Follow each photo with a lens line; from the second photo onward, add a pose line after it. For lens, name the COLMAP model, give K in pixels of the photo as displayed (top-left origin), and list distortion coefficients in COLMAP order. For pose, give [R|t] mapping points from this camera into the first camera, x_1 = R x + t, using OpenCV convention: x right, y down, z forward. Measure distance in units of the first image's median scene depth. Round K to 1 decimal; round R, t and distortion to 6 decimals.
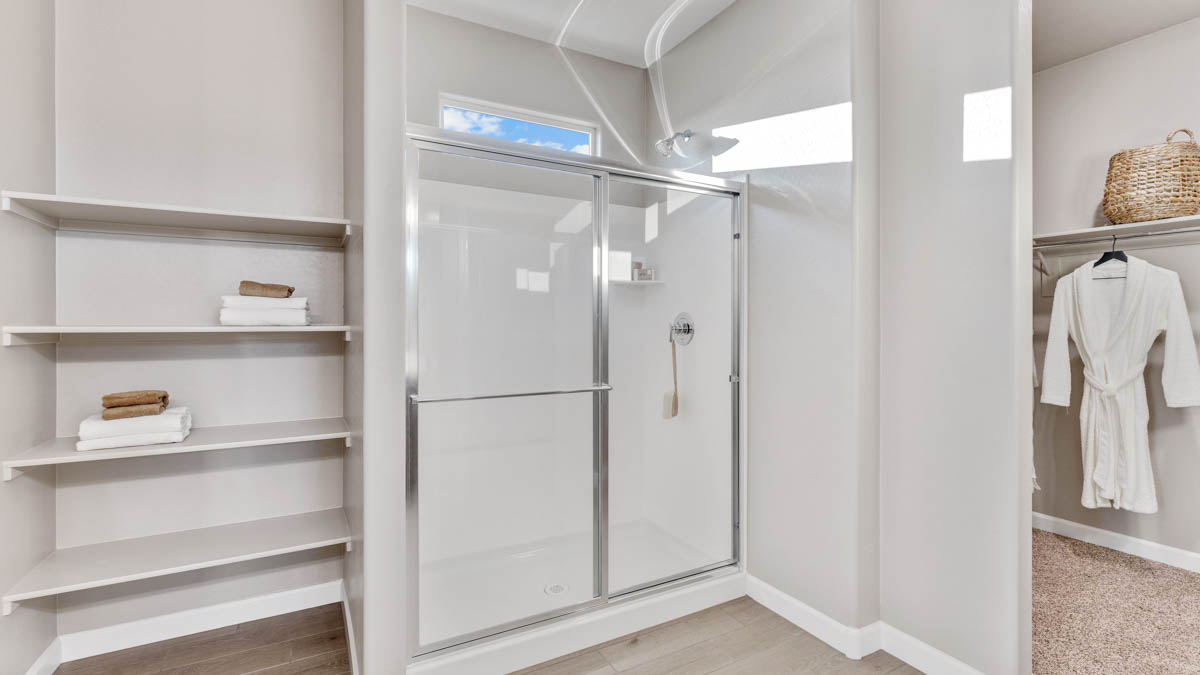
lens RADIAL K [[541.8, 0, 606.1], [0, 541.8, 330.1], [0, 0, 1]] dist [-0.001804, -0.000267]
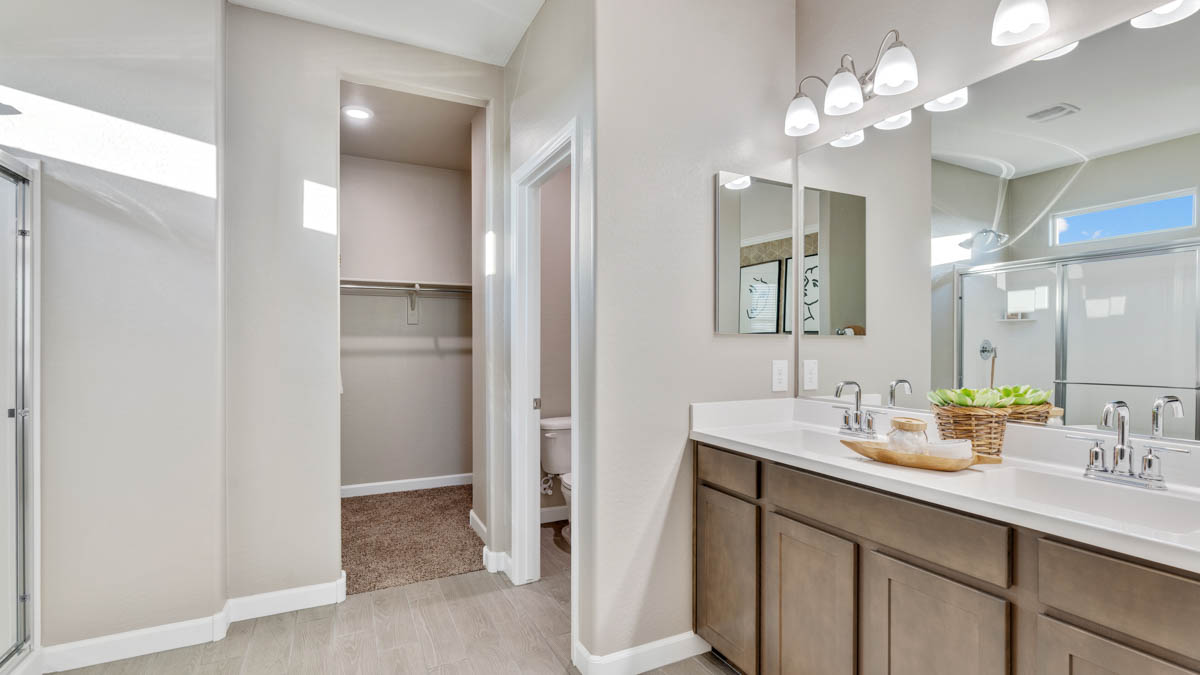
lens RADIAL K [[545.8, 0, 607.0], [0, 545.8, 342.4], [0, 0, 1]] dist [0.000079, 0.000854]
pose [[0.058547, 0.004260, 0.998276, -0.476646], [0.006860, 0.999966, -0.004669, -0.002476], [-0.998261, 0.007121, 0.058516, 0.090029]]
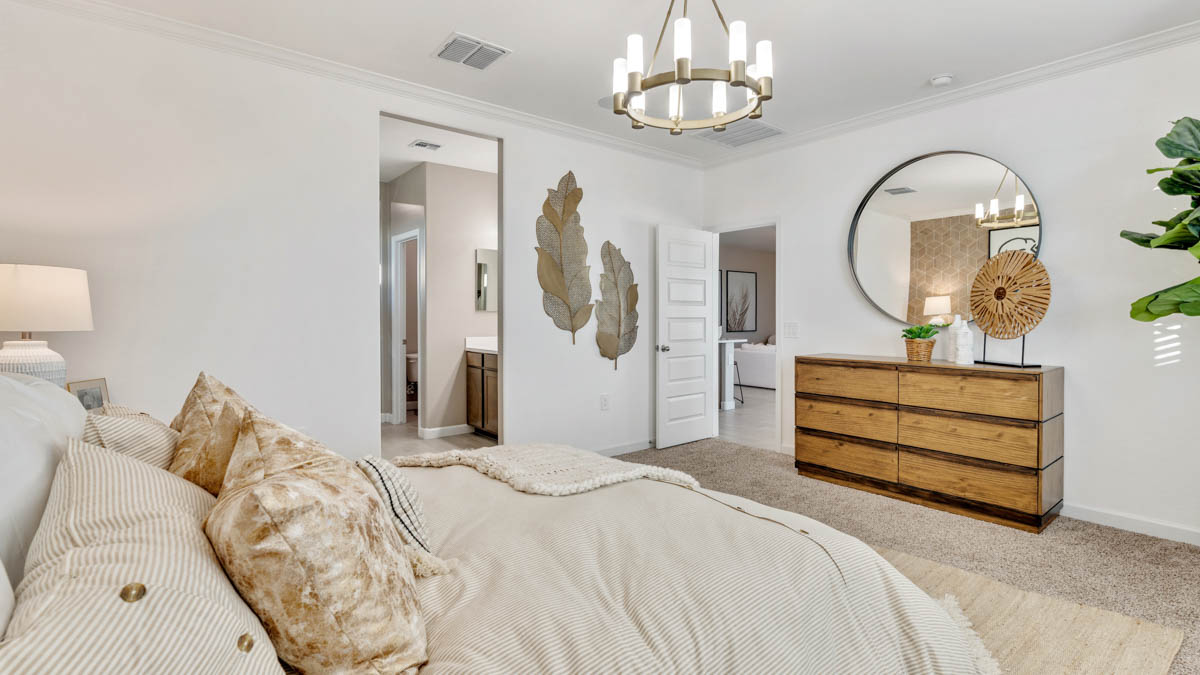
lens RADIAL K [[541.8, 0, 606.1], [0, 541.8, 330.1], [0, 0, 1]] dist [-0.001804, -0.000267]
pose [[-0.169289, -0.024912, 0.985252, -1.871321], [0.004383, 0.999652, 0.026029, 0.003680], [-0.985557, 0.008725, -0.169121, -0.174249]]
